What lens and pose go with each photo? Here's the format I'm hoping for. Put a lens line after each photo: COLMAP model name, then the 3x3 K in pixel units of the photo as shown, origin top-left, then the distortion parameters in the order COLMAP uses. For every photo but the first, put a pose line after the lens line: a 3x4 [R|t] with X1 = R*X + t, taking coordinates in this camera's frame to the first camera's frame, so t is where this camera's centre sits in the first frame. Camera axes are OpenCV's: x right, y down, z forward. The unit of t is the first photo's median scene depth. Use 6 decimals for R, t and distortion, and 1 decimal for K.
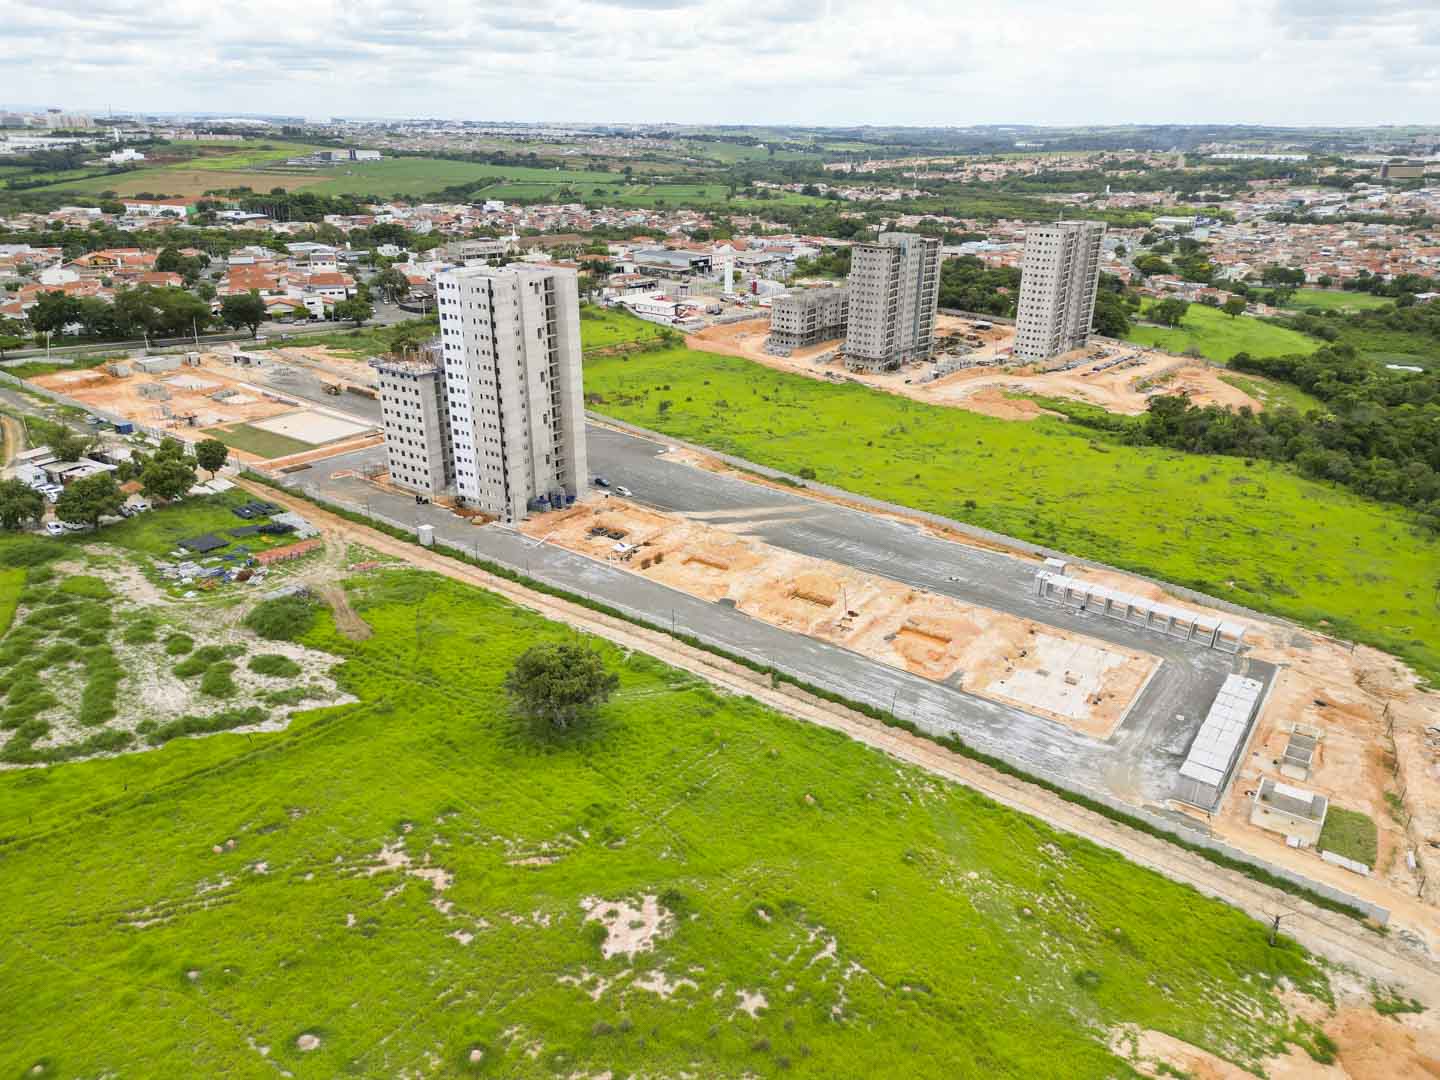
lens RADIAL K [[1002.1, 0, 720.0], [0, 1002.1, 540.0], [0, 0, 1]] dist [0.069241, -0.066616]
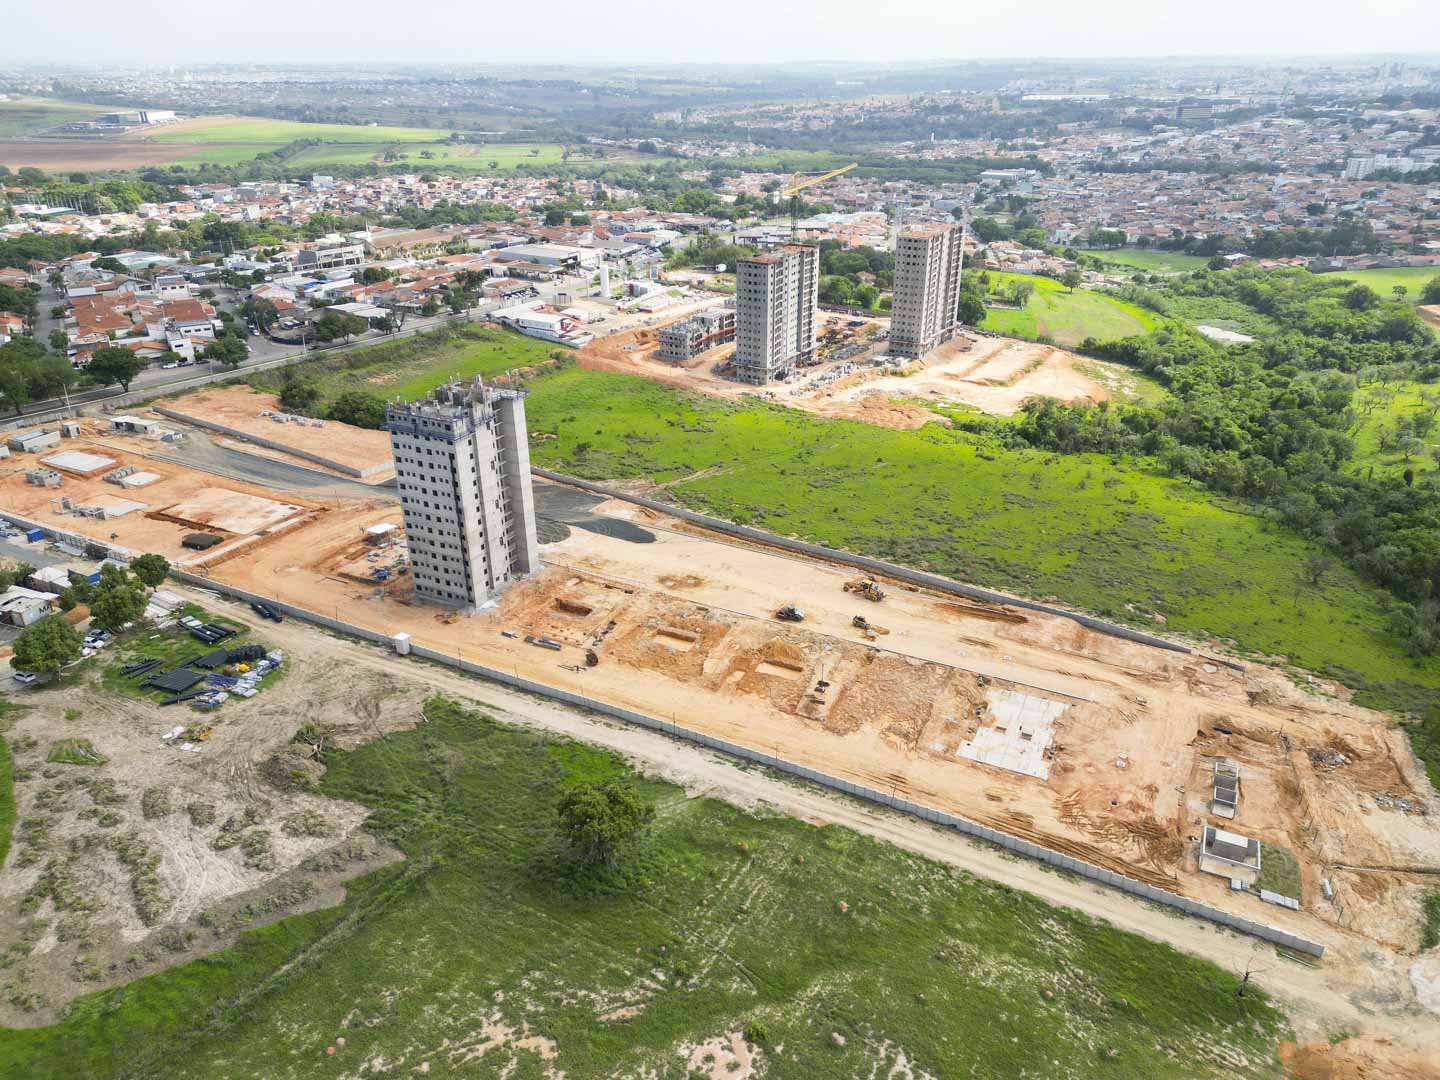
lens RADIAL K [[999.0, 0, 720.0], [0, 999.0, 540.0], [0, 0, 1]] dist [0.076227, -0.071849]
pose [[0.986487, -0.083551, 0.140935, -0.052848], [0.076003, 0.995412, 0.058122, -0.069004], [-0.145144, -0.046625, 0.988311, -0.022385]]
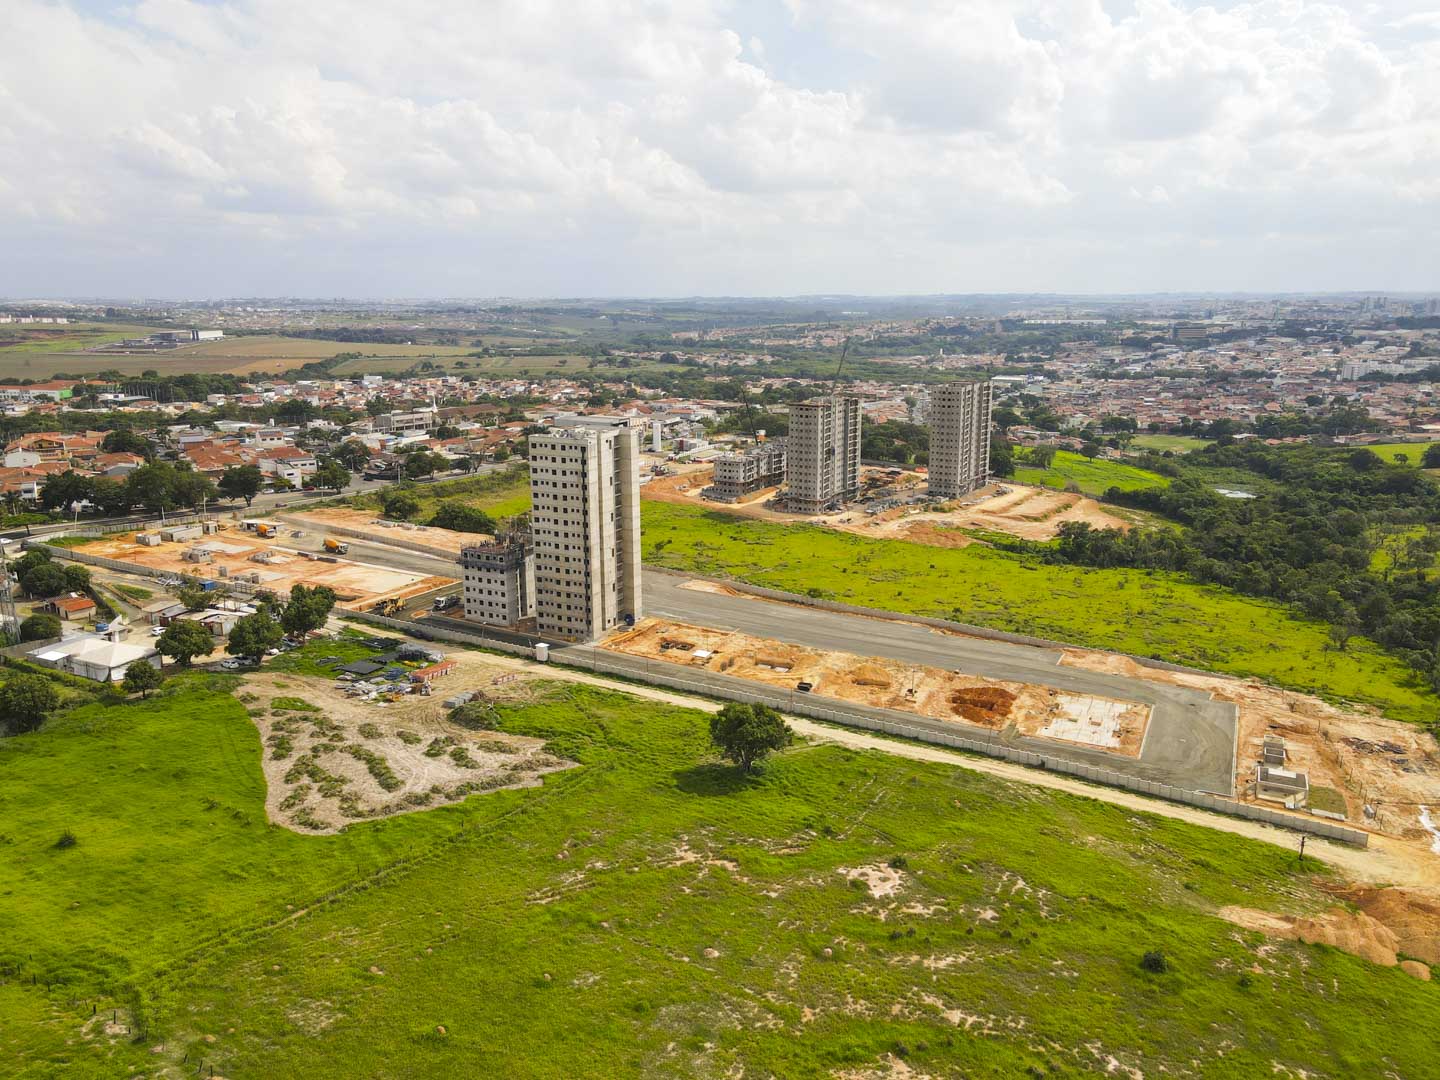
lens RADIAL K [[1047.3, 0, 710.2], [0, 1047.3, 538.7], [0, 0, 1]] dist [-0.001345, 0.026223]
pose [[0.989068, -0.047031, 0.139757, -0.126087], [0.068951, 0.985284, -0.156399, 0.033255], [-0.130345, 0.164326, 0.977756, -0.112075]]
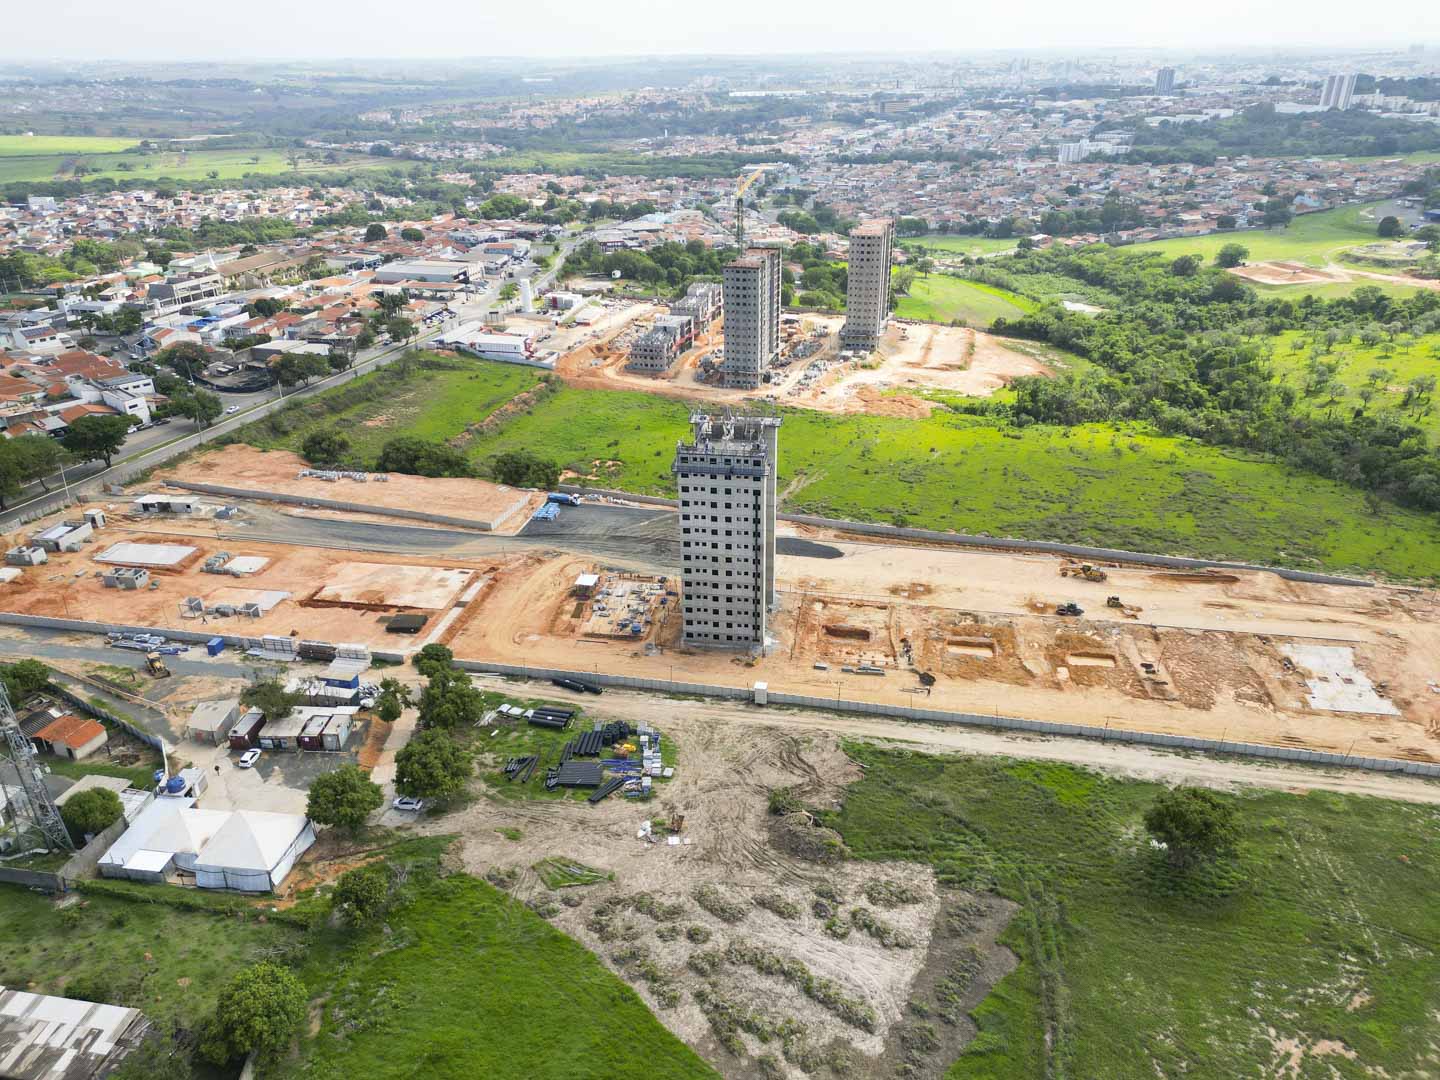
lens RADIAL K [[999.0, 0, 720.0], [0, 999.0, 540.0], [0, 0, 1]] dist [0.076227, -0.071849]
pose [[0.896551, -0.210431, 0.389763, -0.321220], [0.187784, 0.977526, 0.095811, -0.118991], [-0.401165, -0.012709, 0.915918, 0.067165]]
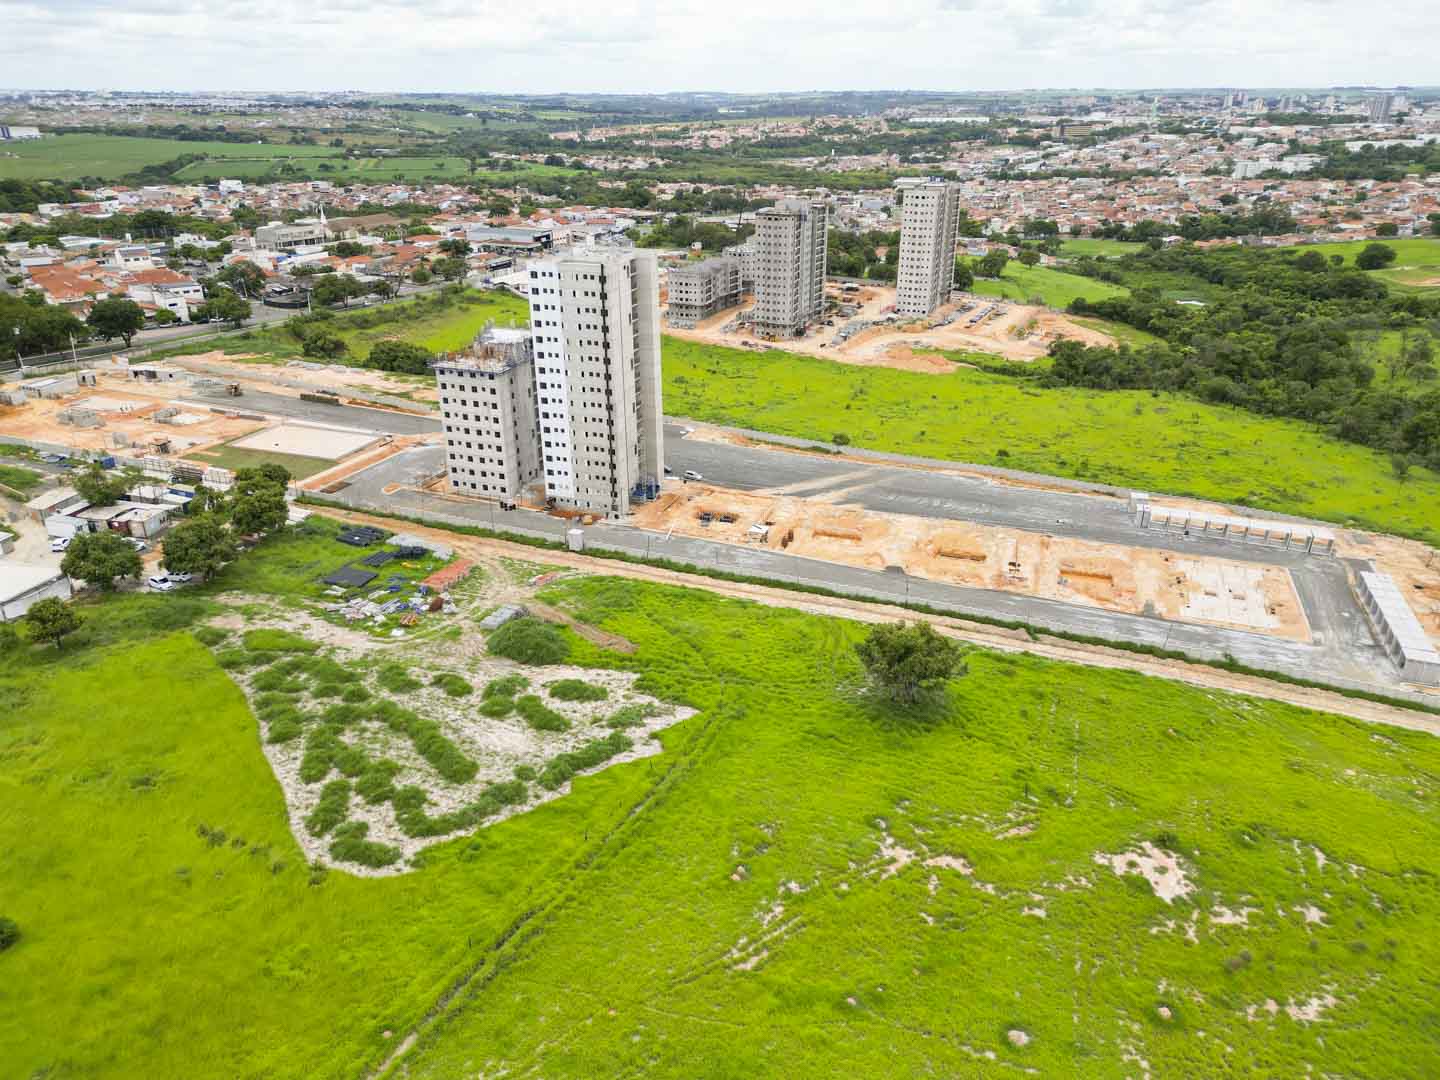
lens RADIAL K [[1002.1, 0, 720.0], [0, 1002.1, 540.0], [0, 0, 1]] dist [0.069241, -0.066616]
pose [[0.961944, -0.120443, 0.245268, -0.188149], [0.113795, 0.992651, 0.041155, -0.013449], [-0.248422, -0.011679, 0.968581, 0.025511]]
